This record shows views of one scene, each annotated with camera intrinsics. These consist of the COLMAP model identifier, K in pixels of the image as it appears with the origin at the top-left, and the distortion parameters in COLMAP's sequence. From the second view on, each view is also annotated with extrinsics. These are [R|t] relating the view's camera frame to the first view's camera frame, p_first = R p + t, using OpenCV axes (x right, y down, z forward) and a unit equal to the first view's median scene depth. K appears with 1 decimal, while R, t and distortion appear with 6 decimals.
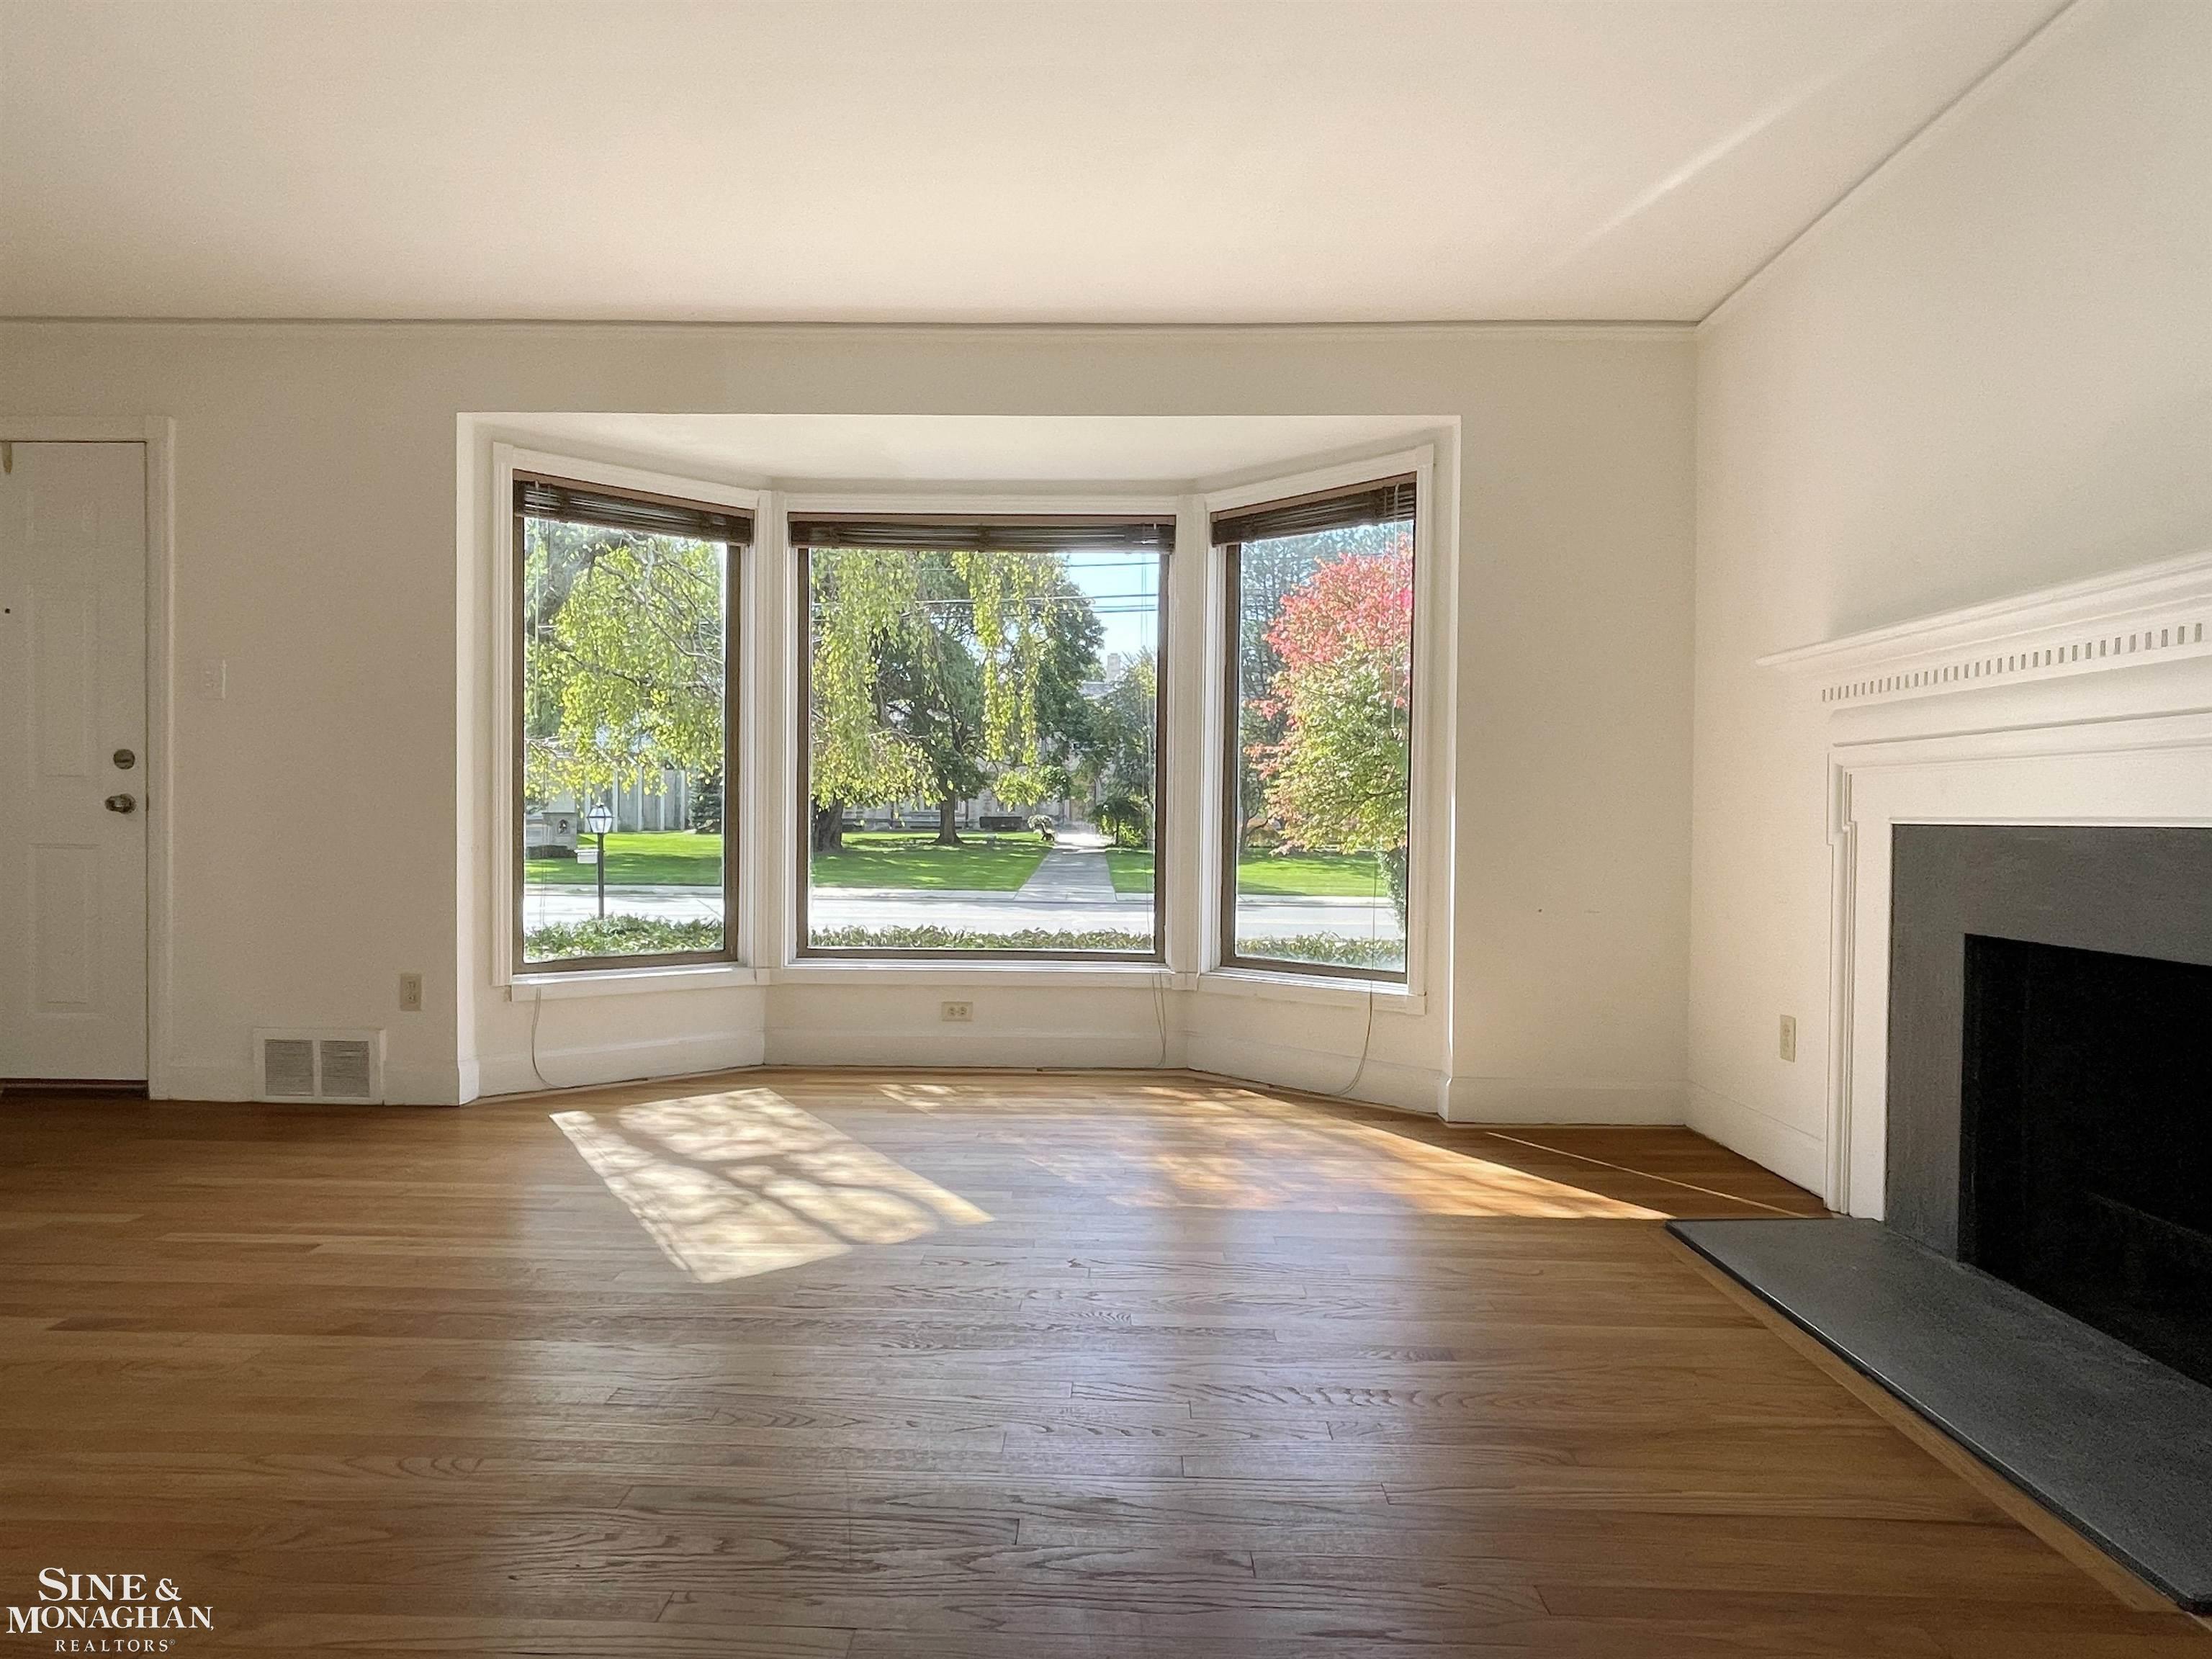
lens RADIAL K [[1347.3, 0, 1126.1], [0, 1347.3, 839.2], [0, 0, 1]] dist [-0.029833, -0.001255]
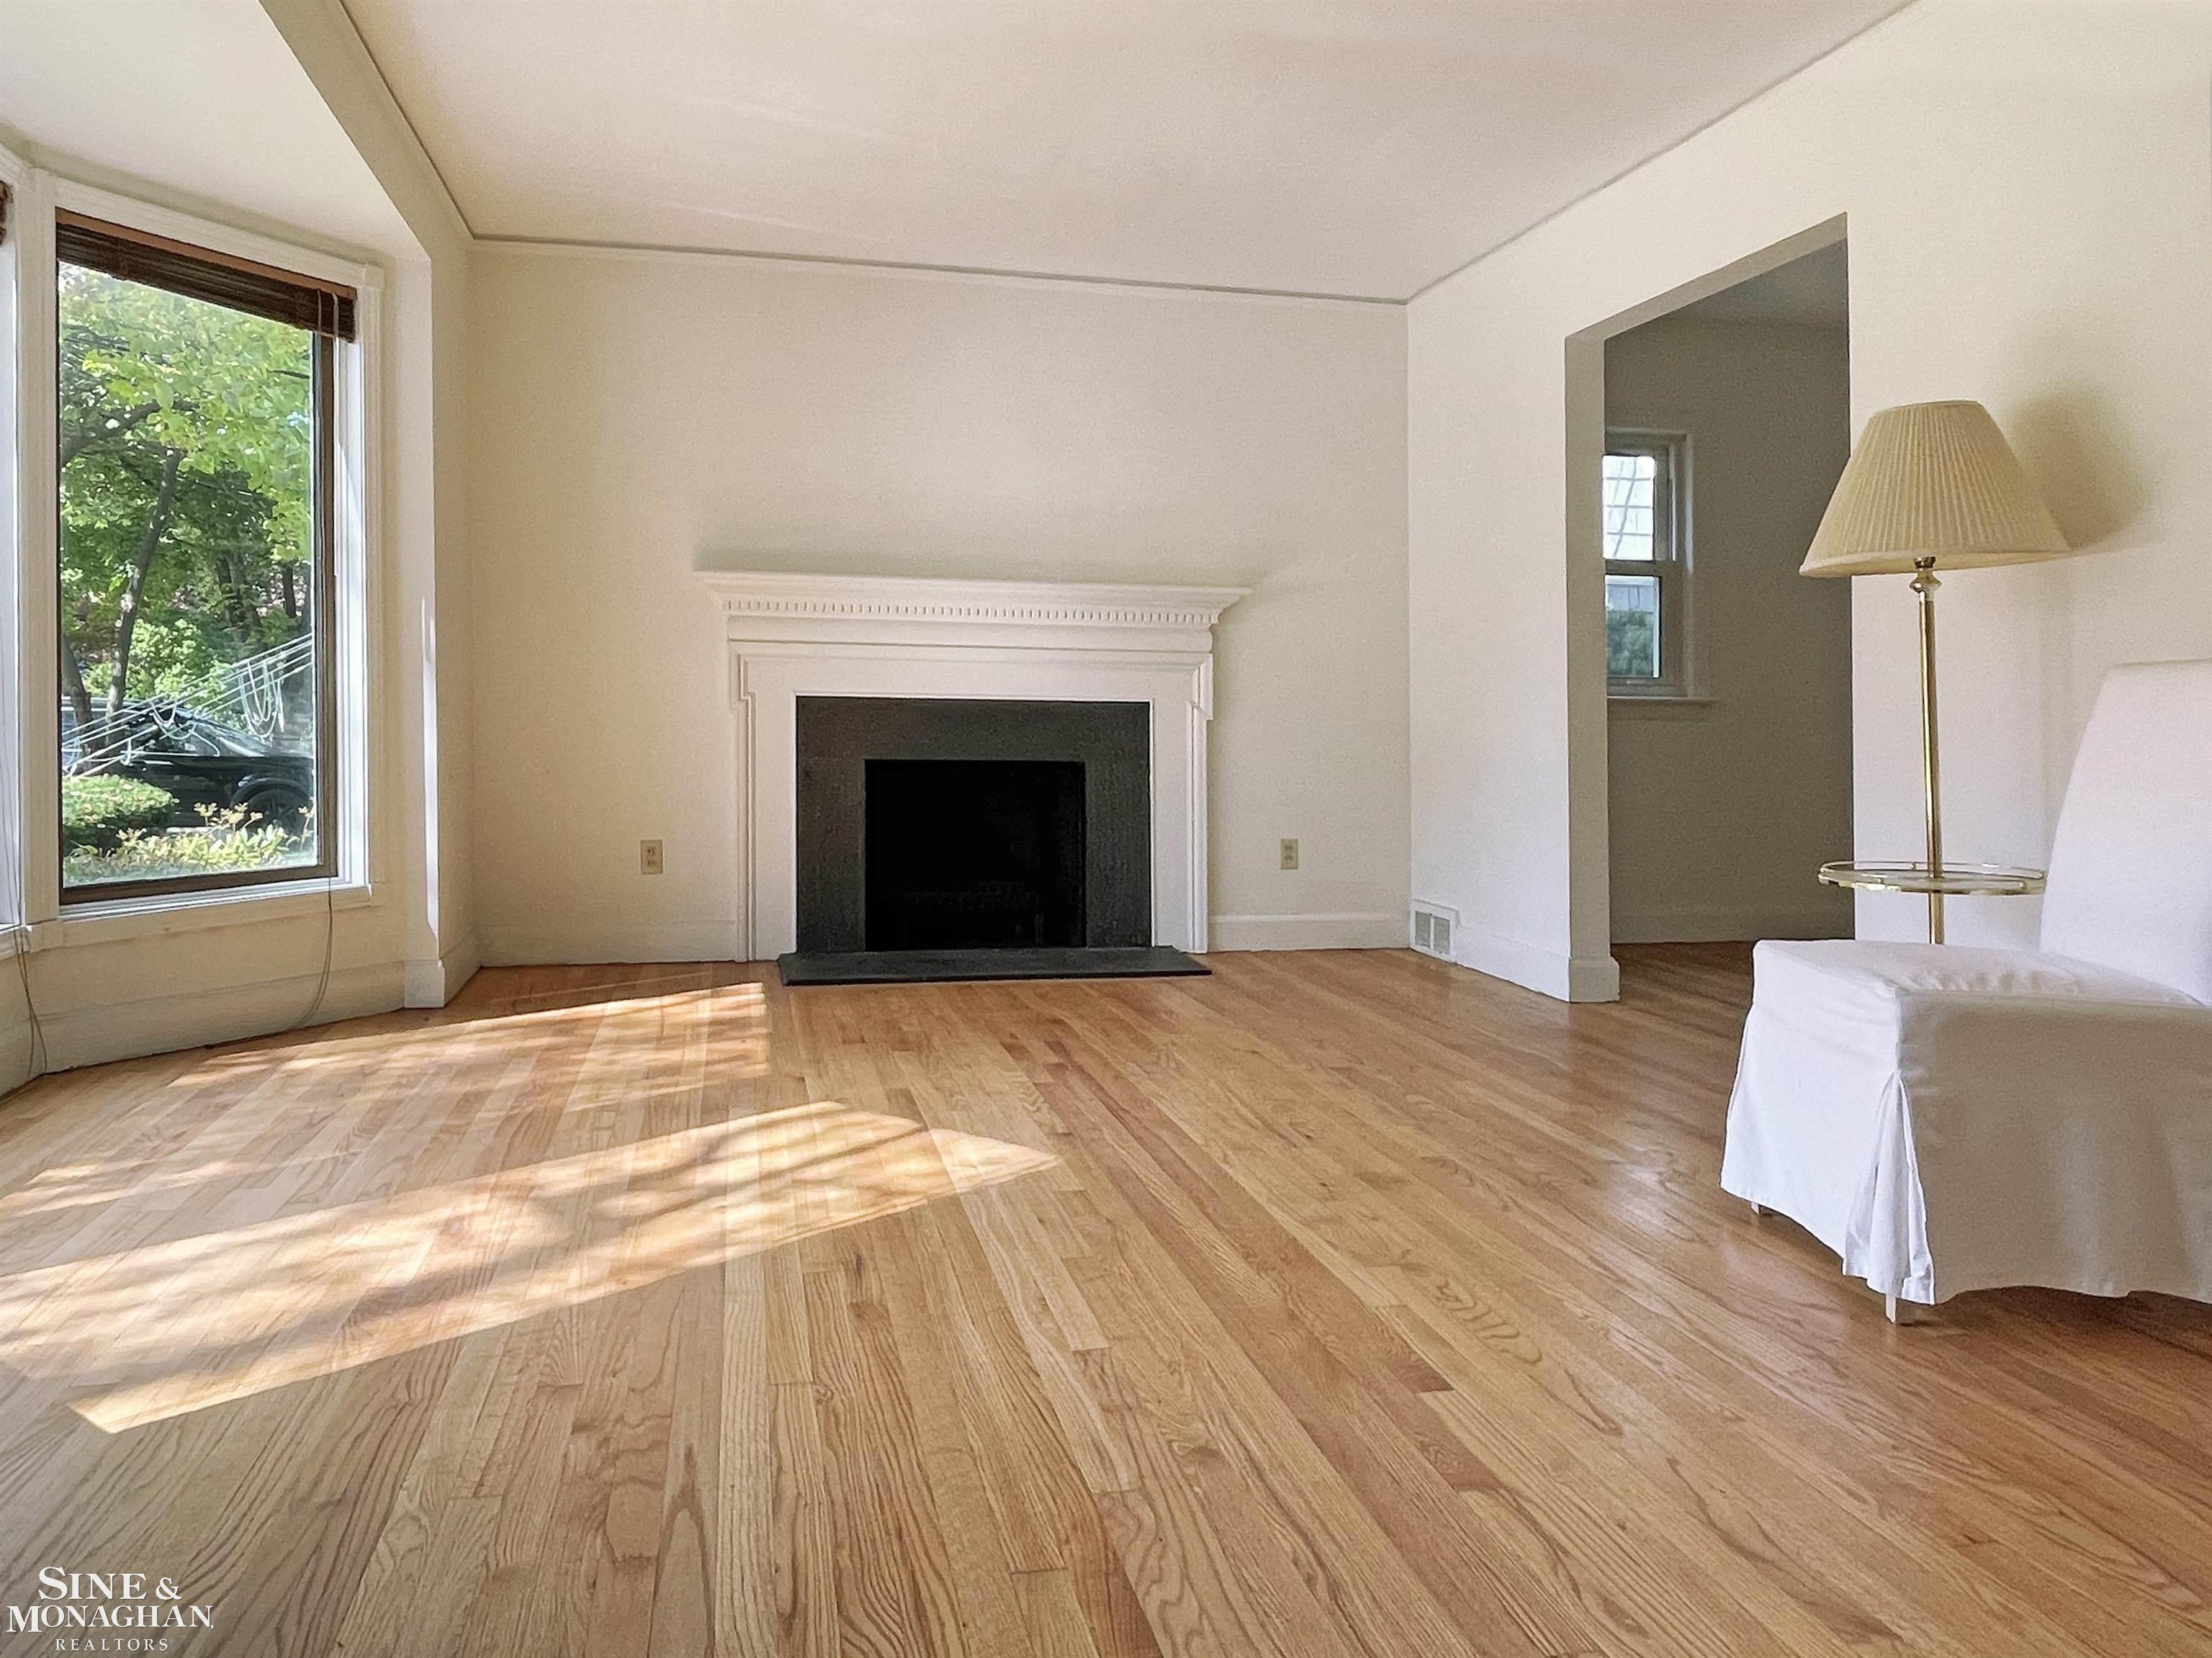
lens RADIAL K [[1417.9, 0, 1104.1], [0, 1417.9, 828.5], [0, 0, 1]] dist [-0.002342, -0.000470]
pose [[-0.232124, -0.089469, 0.968563, -0.674252], [0.007179, 0.995576, 0.093685, -0.005563], [-0.972660, 0.028700, -0.230455, 0.614673]]
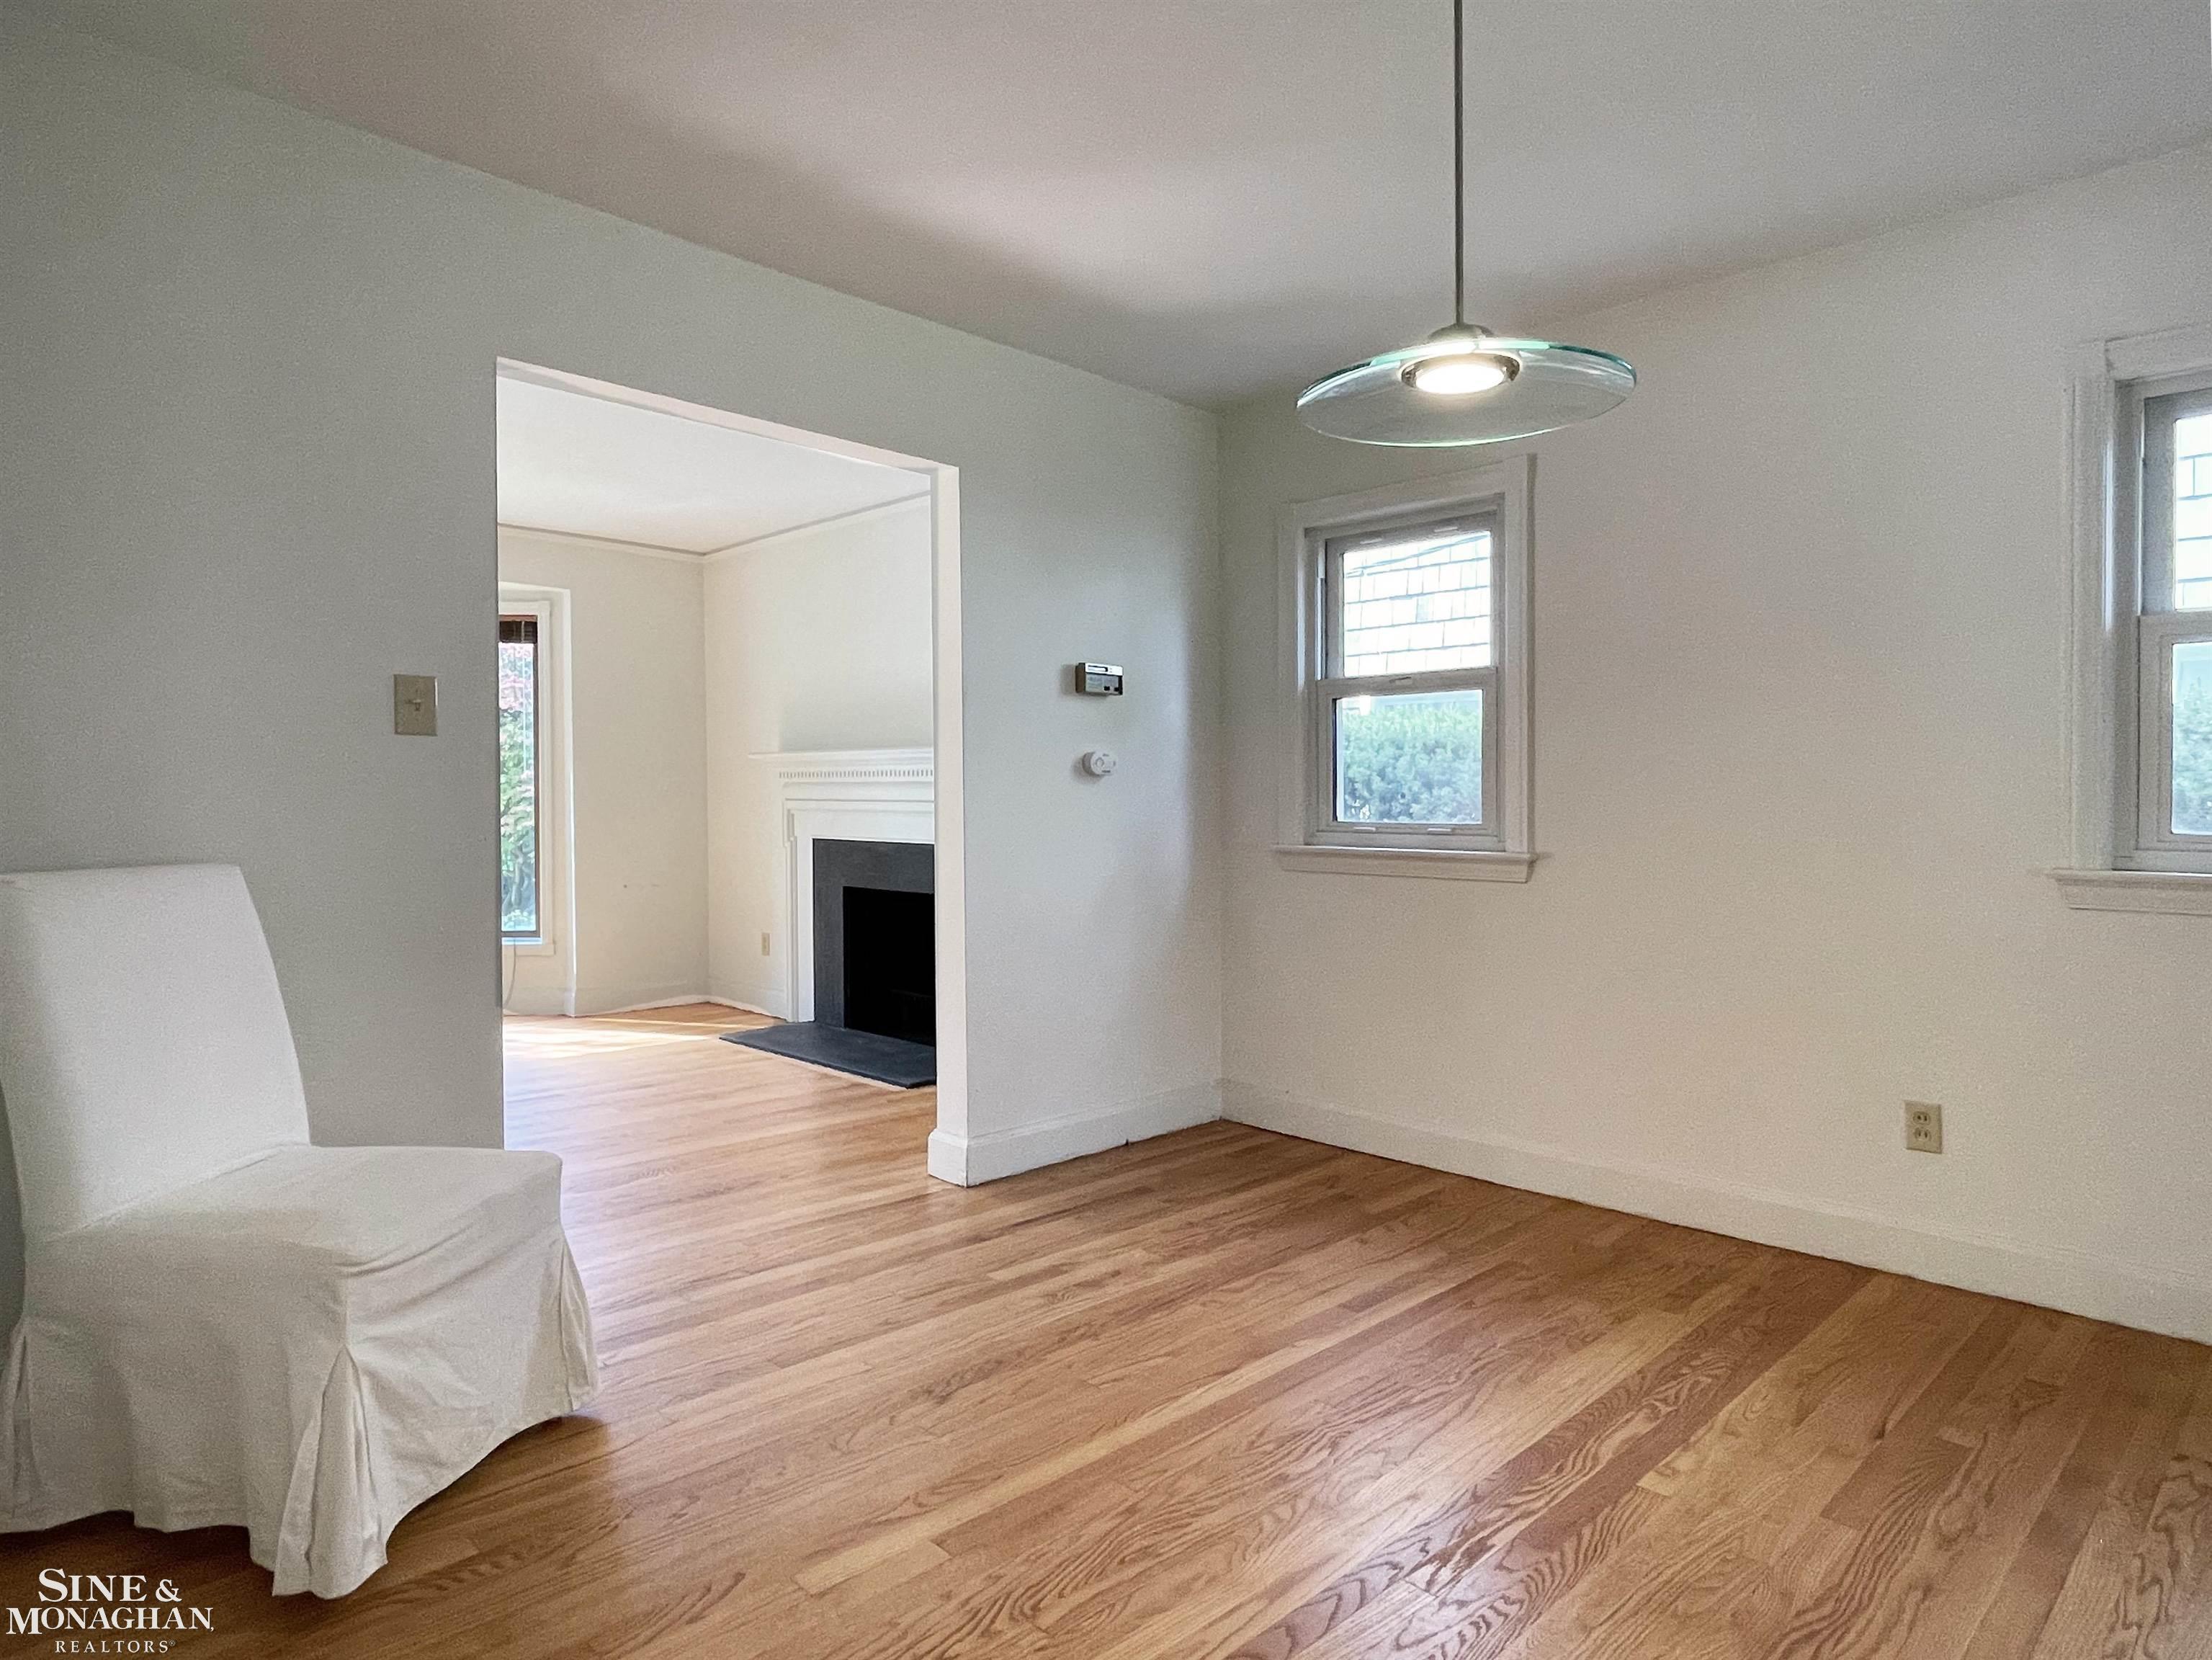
lens RADIAL K [[1347.5, 0, 1116.6], [0, 1347.5, 826.7], [0, 0, 1]] dist [-0.029833, -0.001255]
pose [[0.722568, -0.028318, 0.690720, -0.347457], [0.018064, 0.999593, 0.022084, -0.041297], [-0.691064, -0.003481, 0.722785, -0.554430]]
